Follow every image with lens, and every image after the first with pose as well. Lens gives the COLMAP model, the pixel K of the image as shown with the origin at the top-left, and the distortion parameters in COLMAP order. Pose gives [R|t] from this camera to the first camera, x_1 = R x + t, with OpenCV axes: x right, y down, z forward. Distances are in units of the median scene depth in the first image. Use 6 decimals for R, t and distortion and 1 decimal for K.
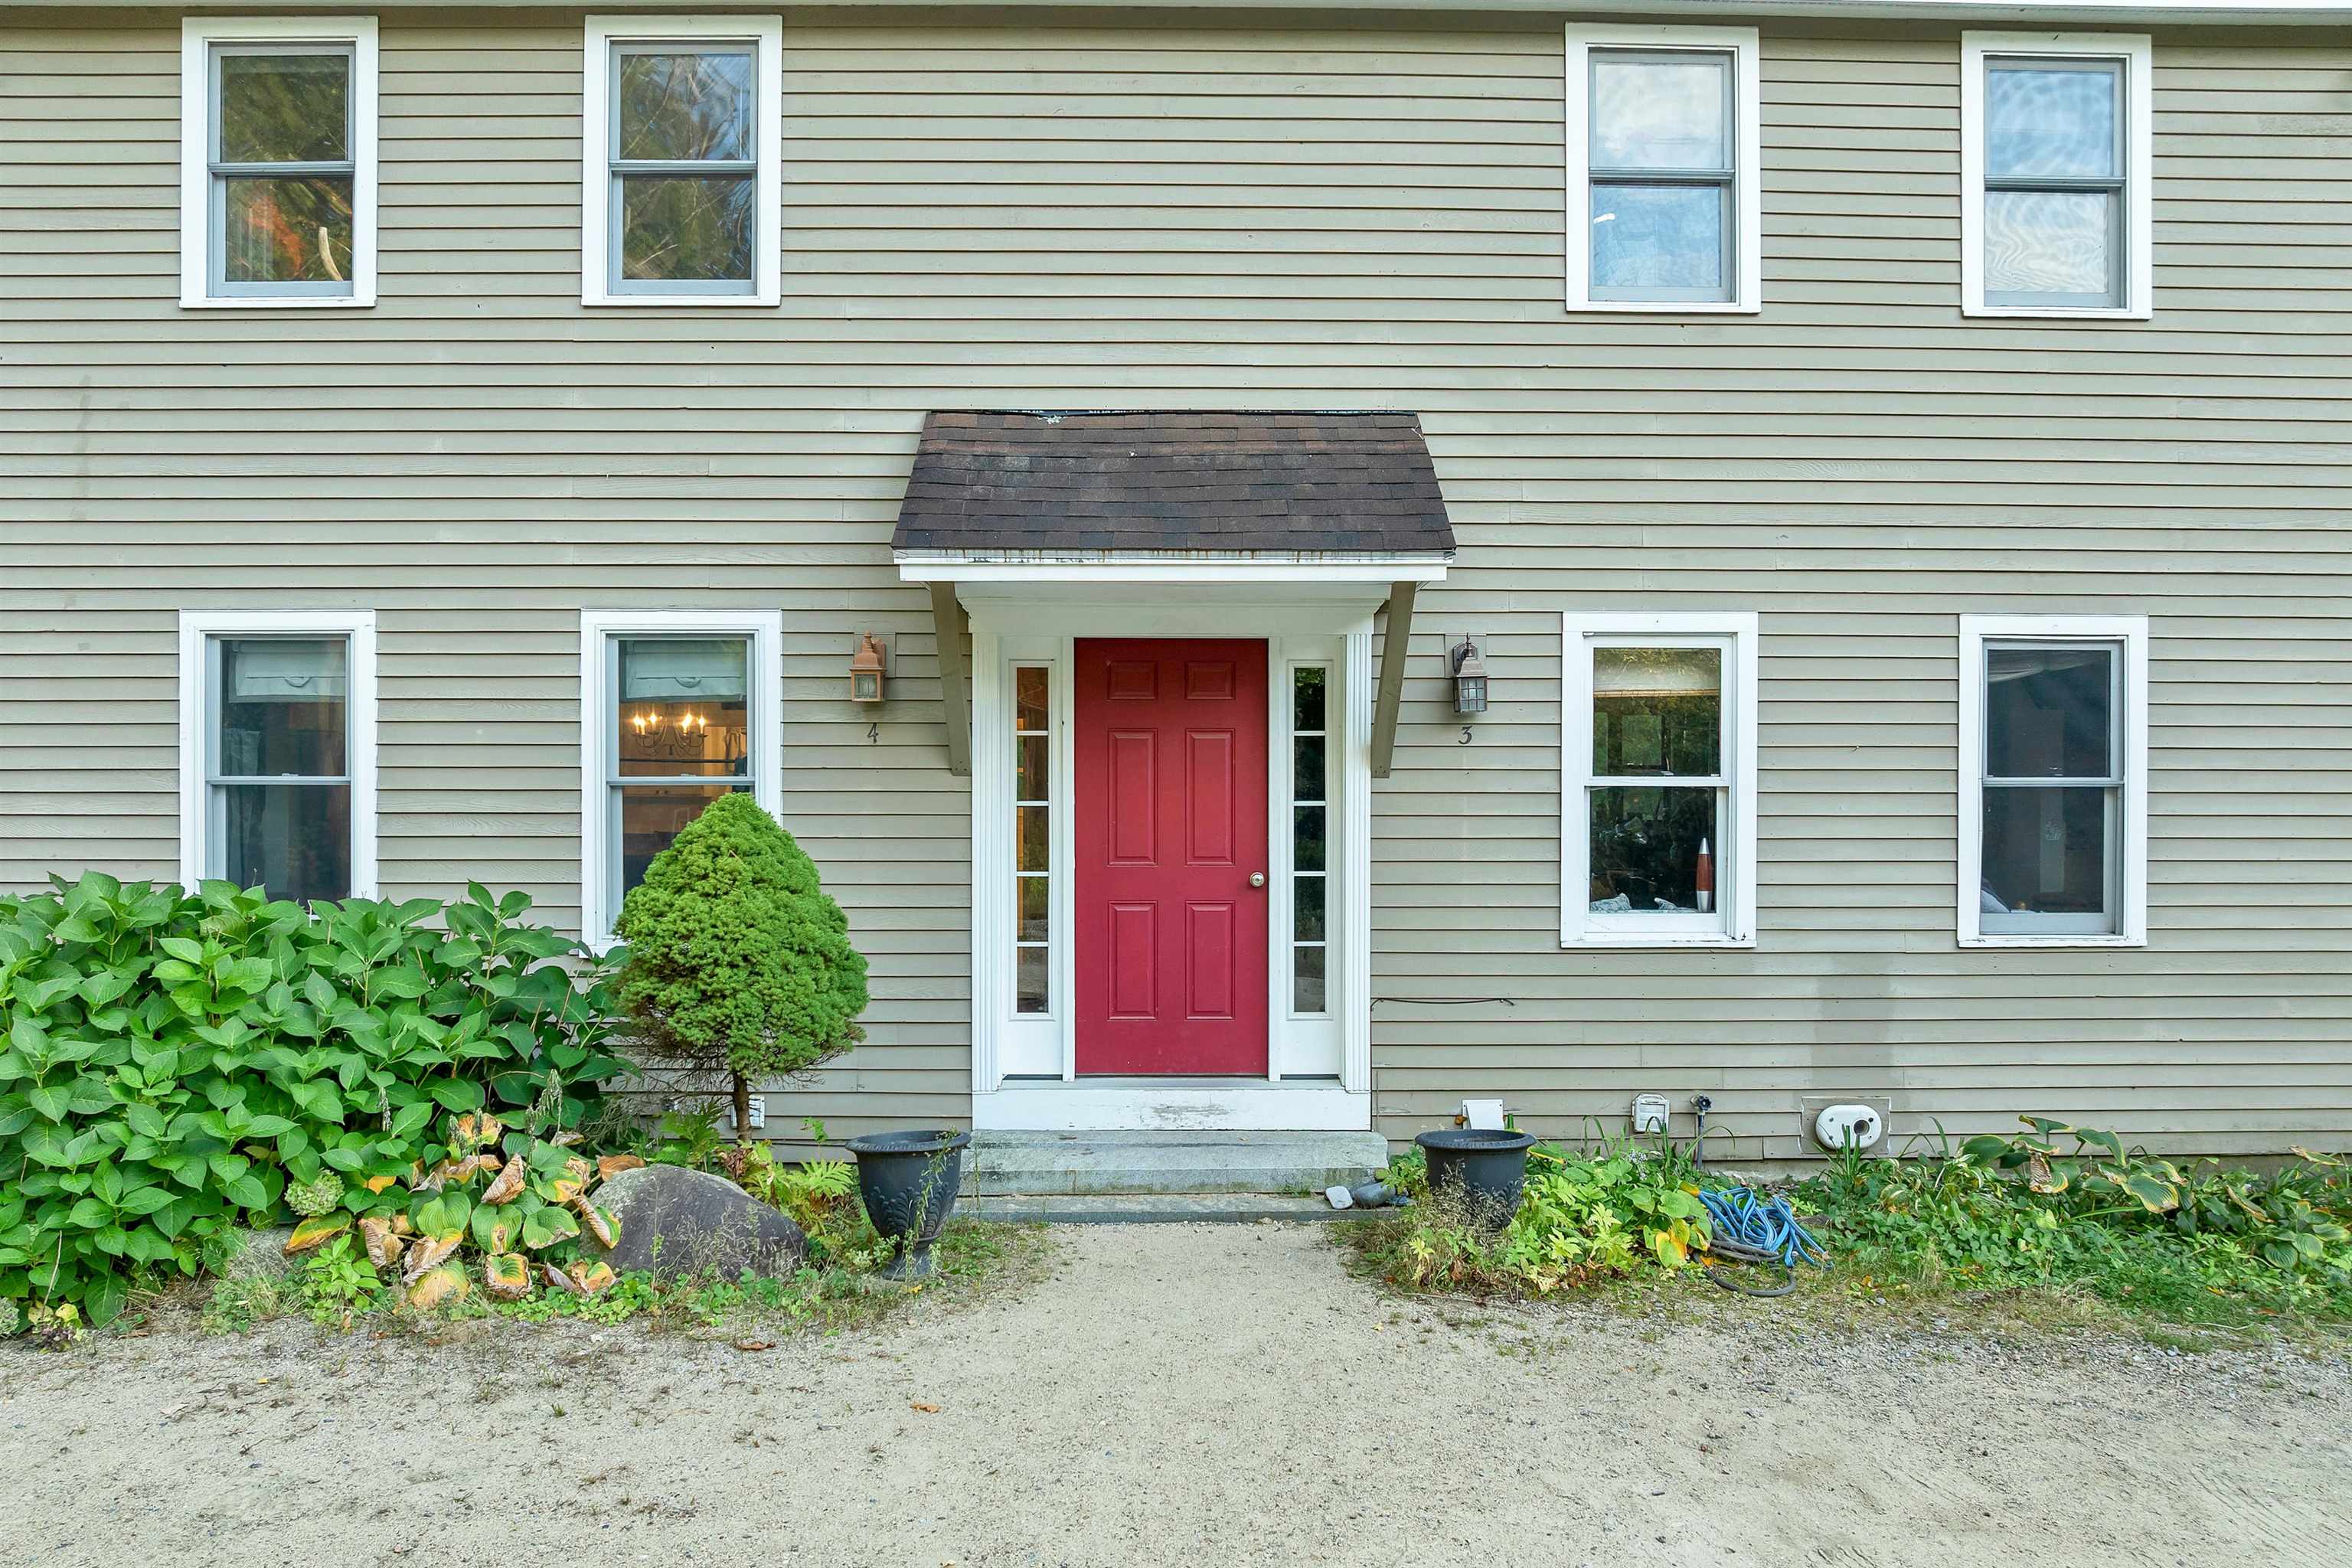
lens RADIAL K [[1698.2, 0, 1174.9], [0, 1698.2, 811.7], [0, 0, 1]] dist [-0.035925, -0.006998]
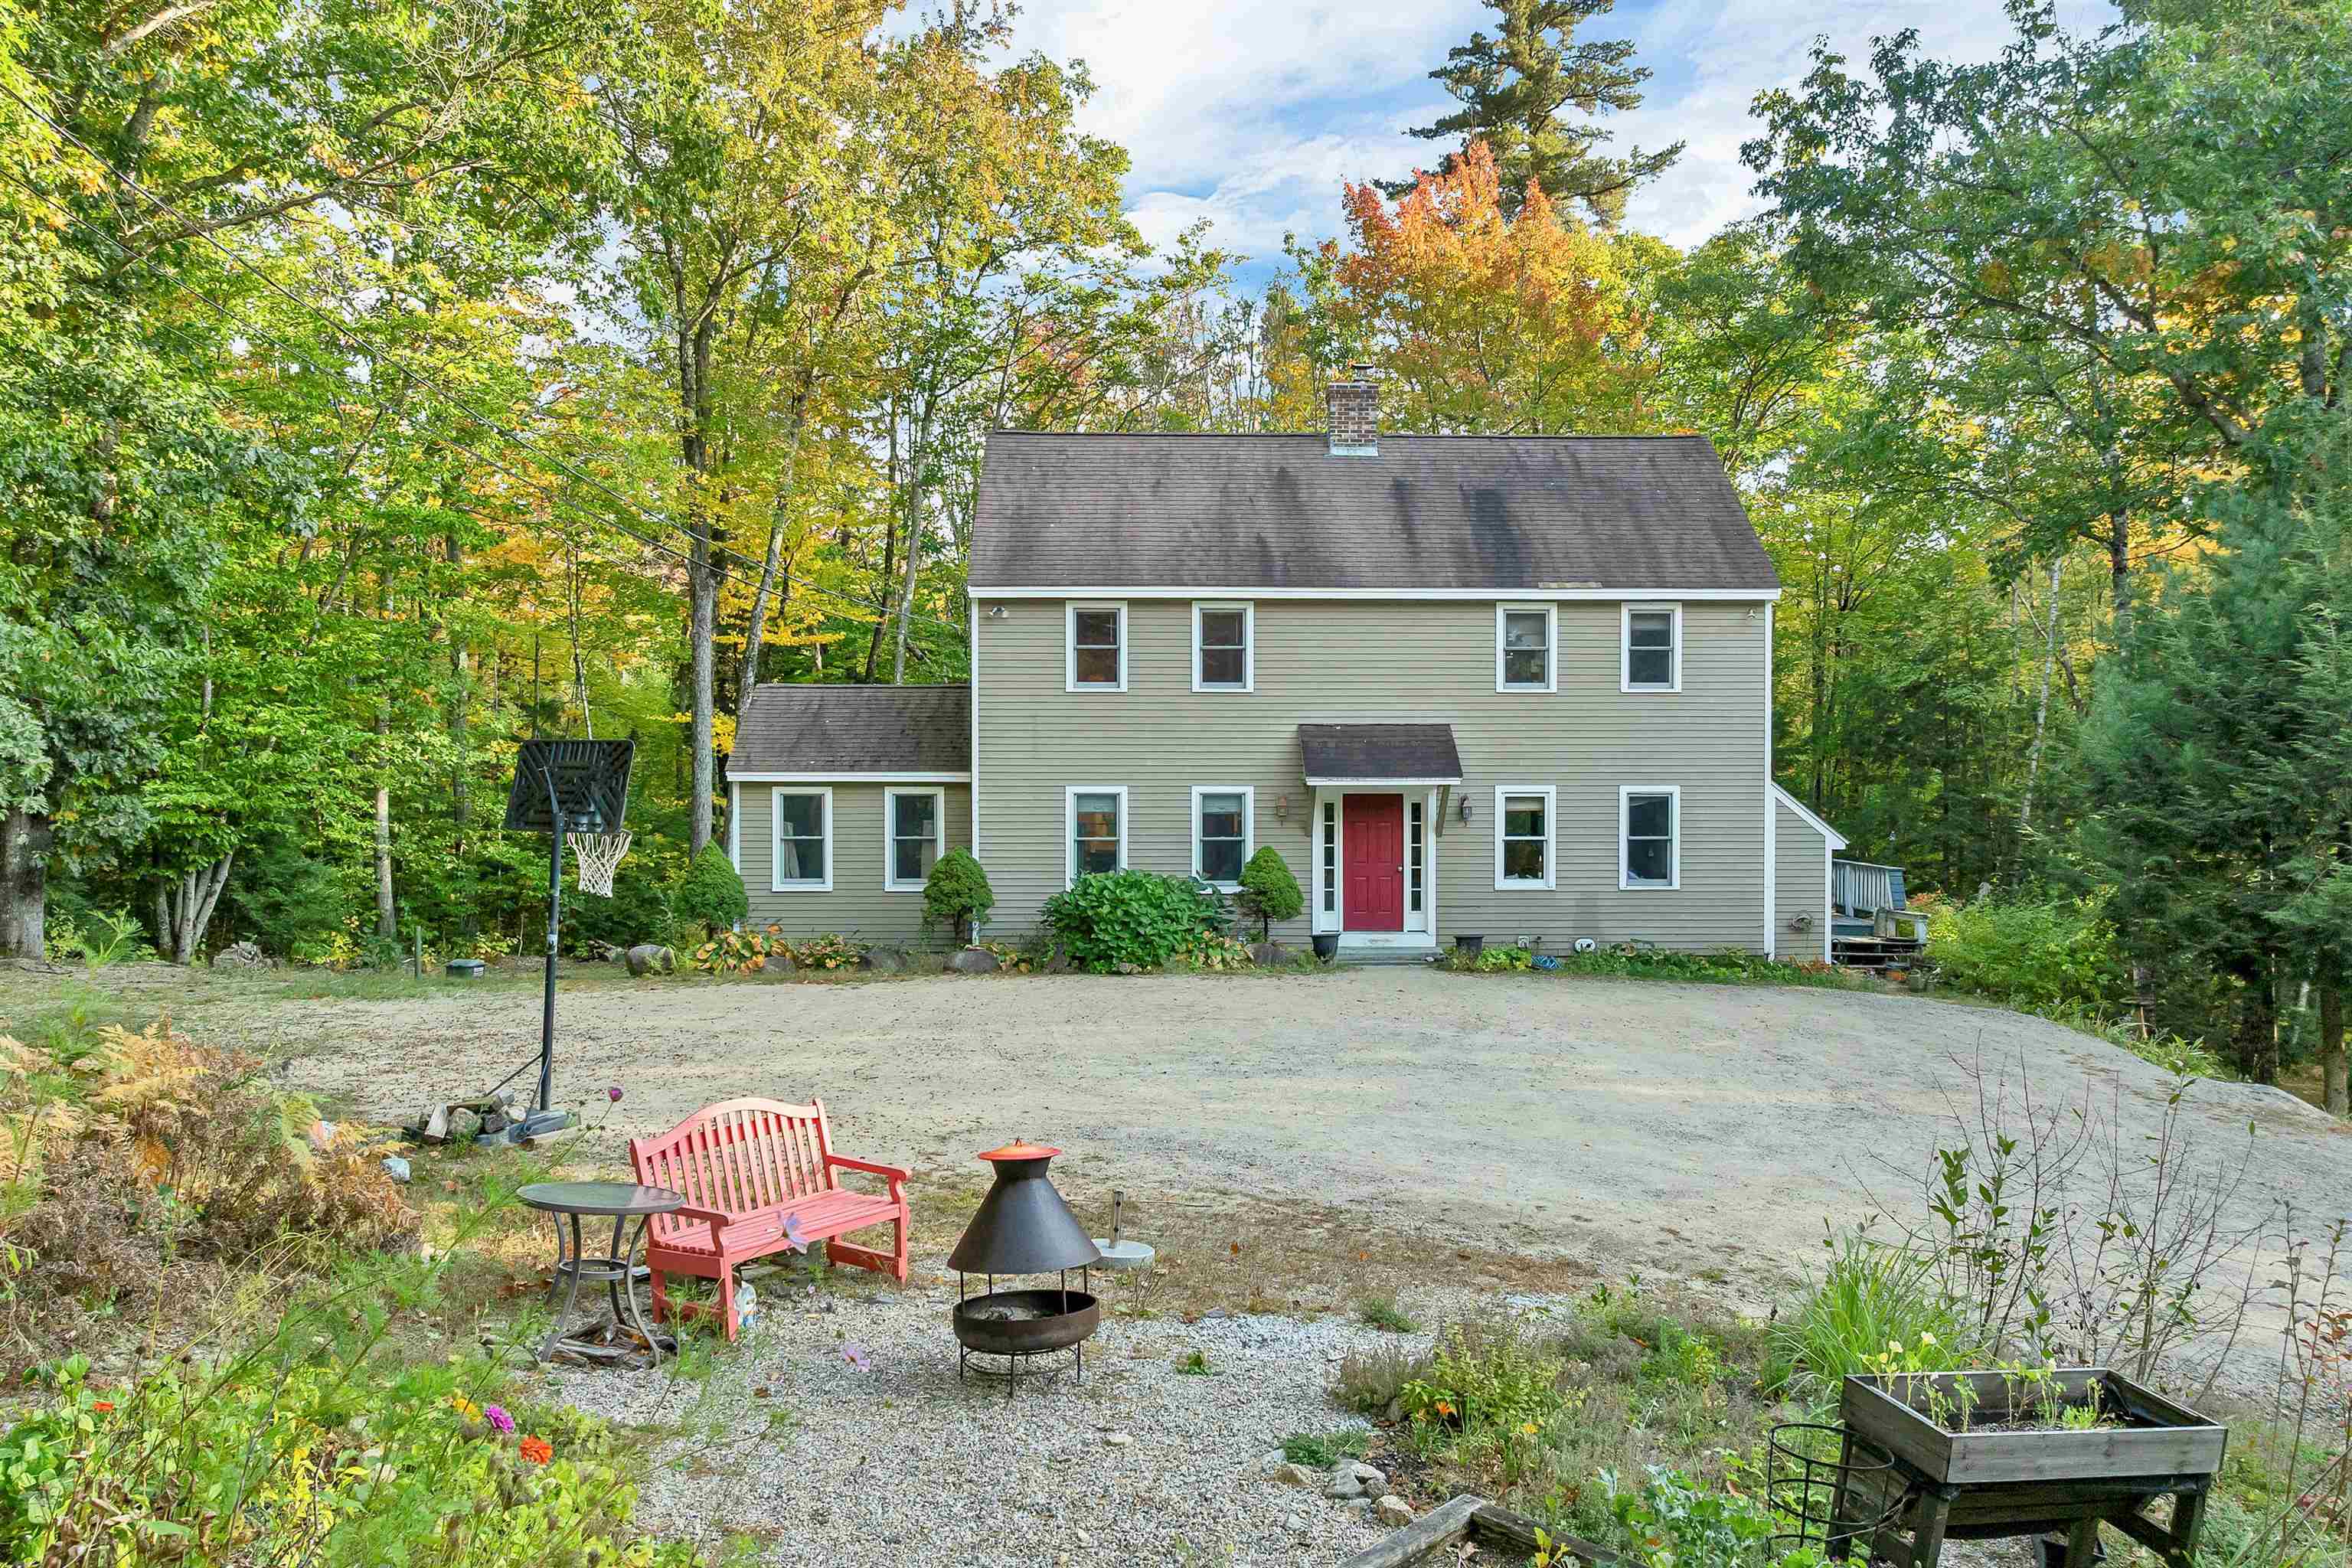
lens RADIAL K [[1698.2, 0, 1174.9], [0, 1698.2, 811.7], [0, 0, 1]] dist [-0.035925, -0.006998]
pose [[0.999953, -0.002569, 0.009297, -0.409191], [0.002530, 0.999988, 0.004203, -0.083761], [-0.009308, -0.004179, 0.999948, -2.214271]]
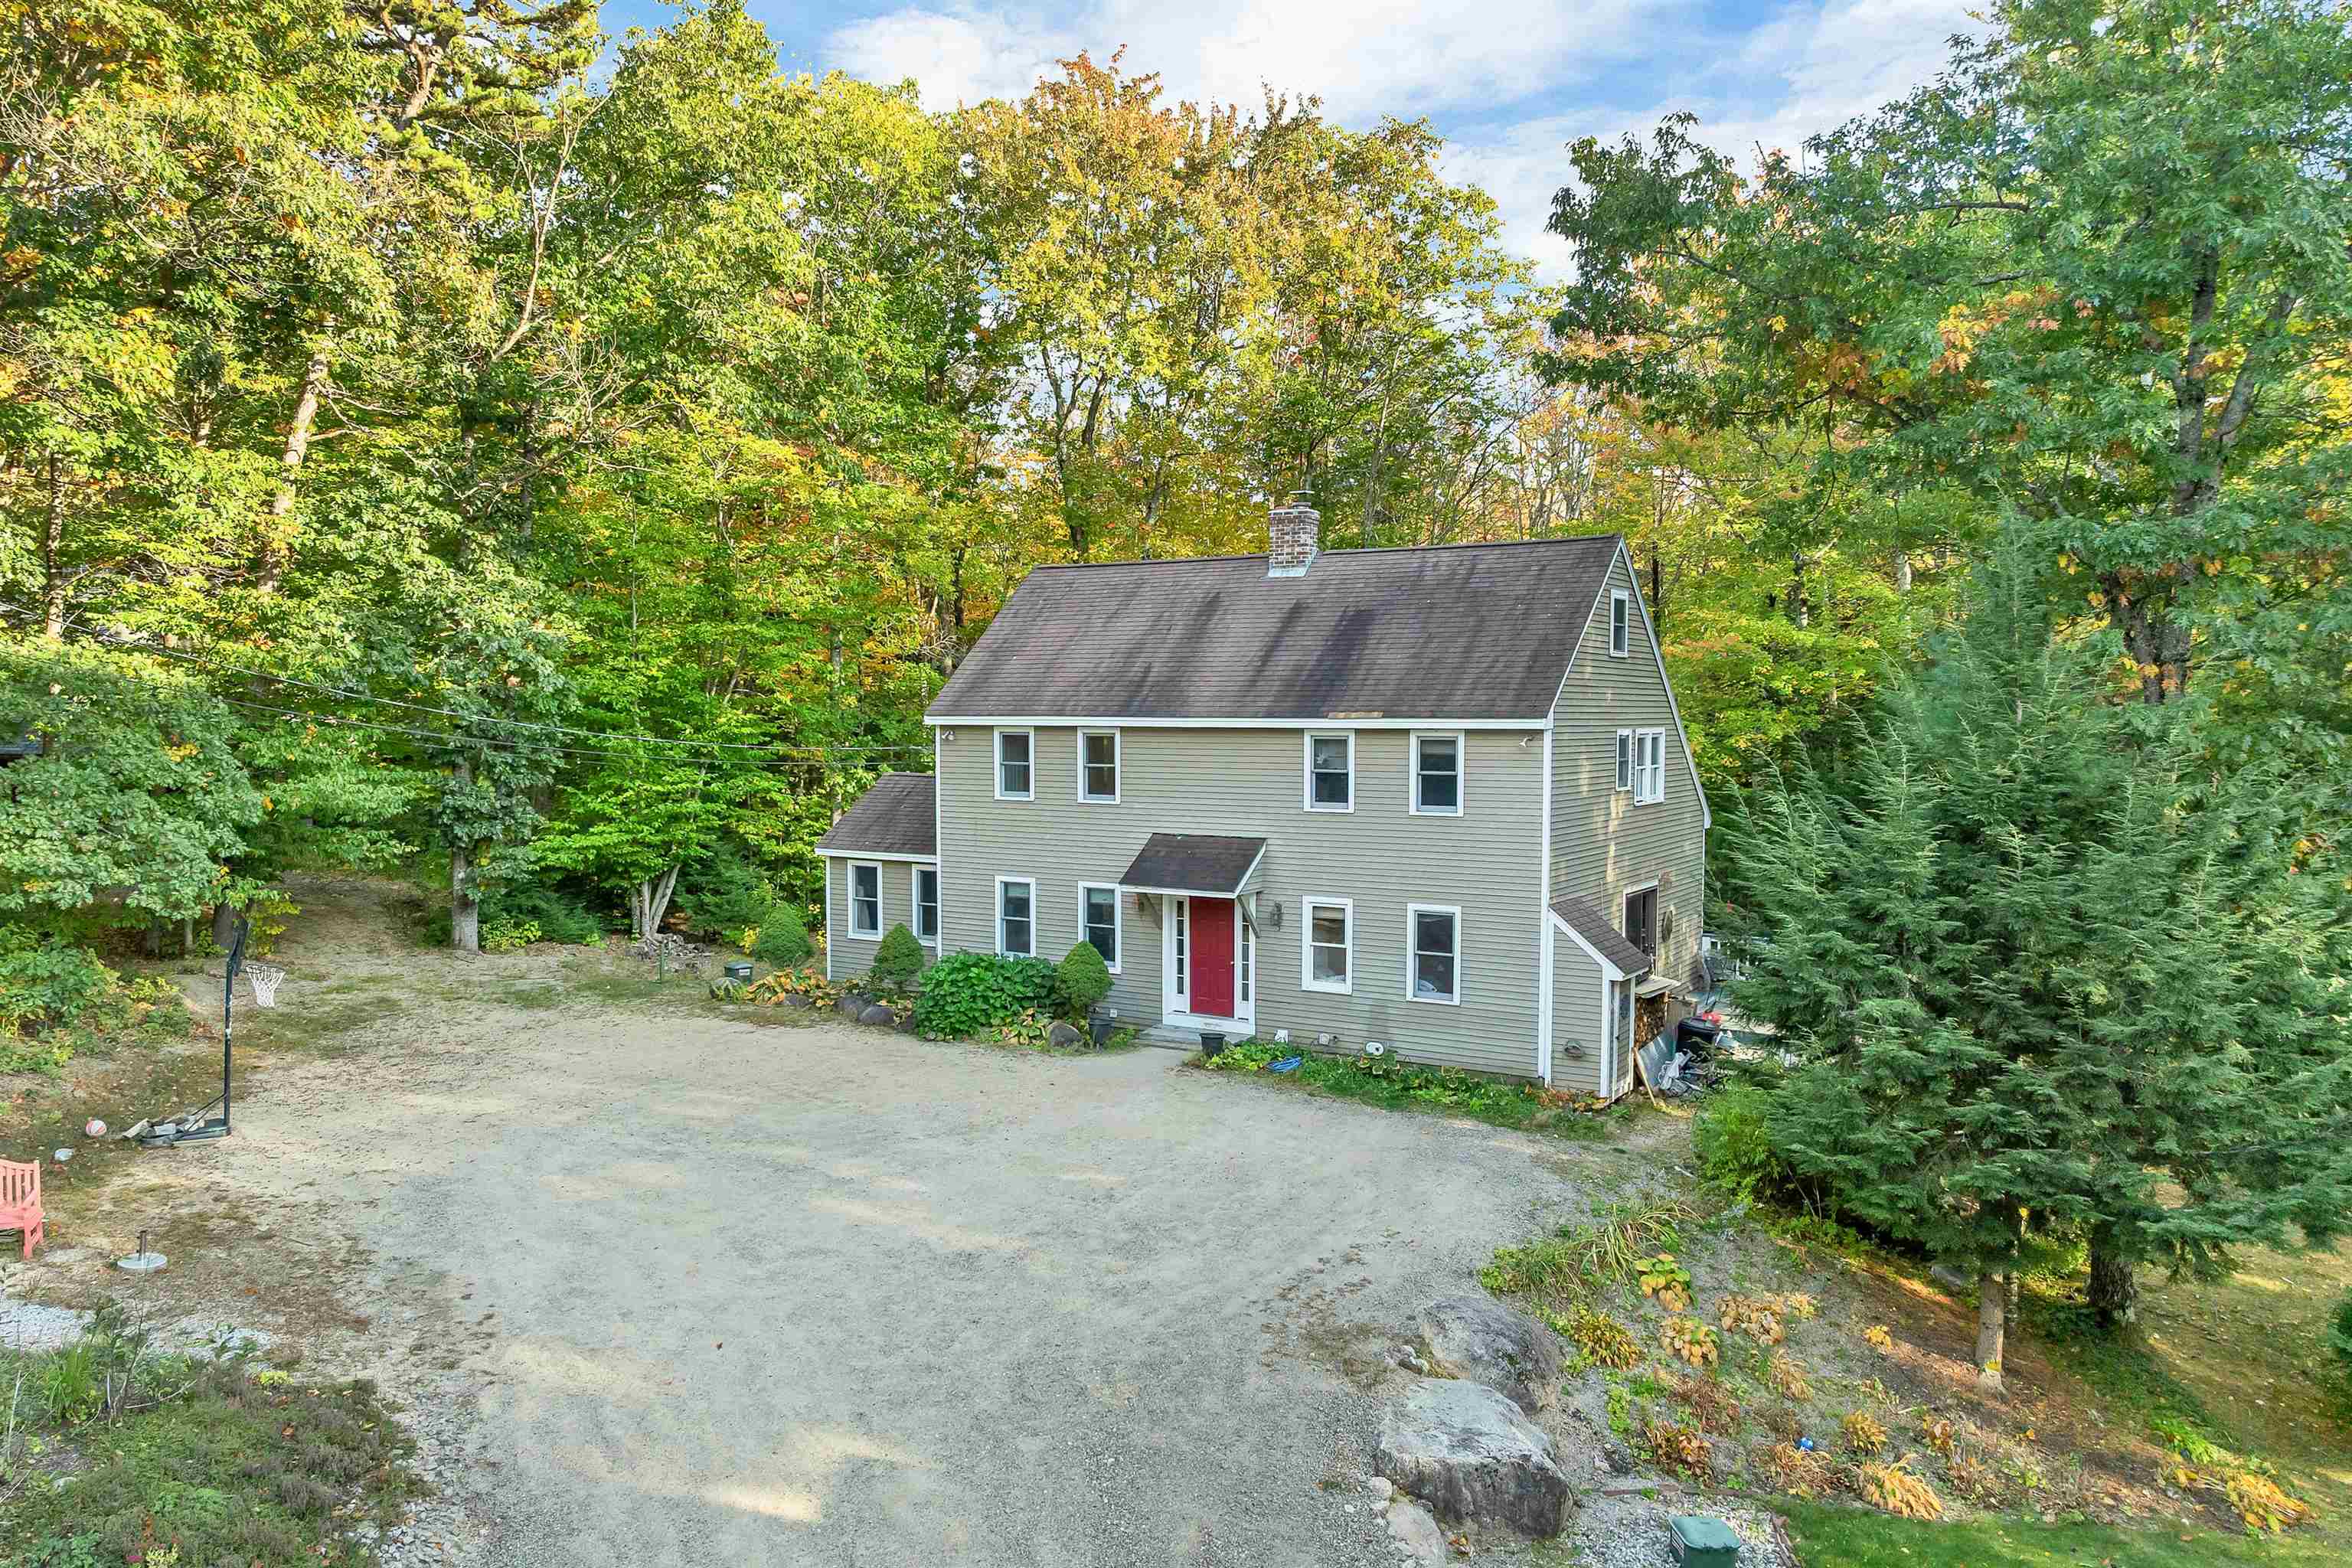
lens RADIAL K [[1698.2, 0, 1174.9], [0, 1698.2, 811.7], [0, 0, 1]] dist [-0.035925, -0.006998]
pose [[0.834444, 0.032777, -0.550117, 1.950264], [-0.001030, 0.998321, 0.057919, -0.498007], [0.551092, -0.047763, 0.833077, -2.091200]]
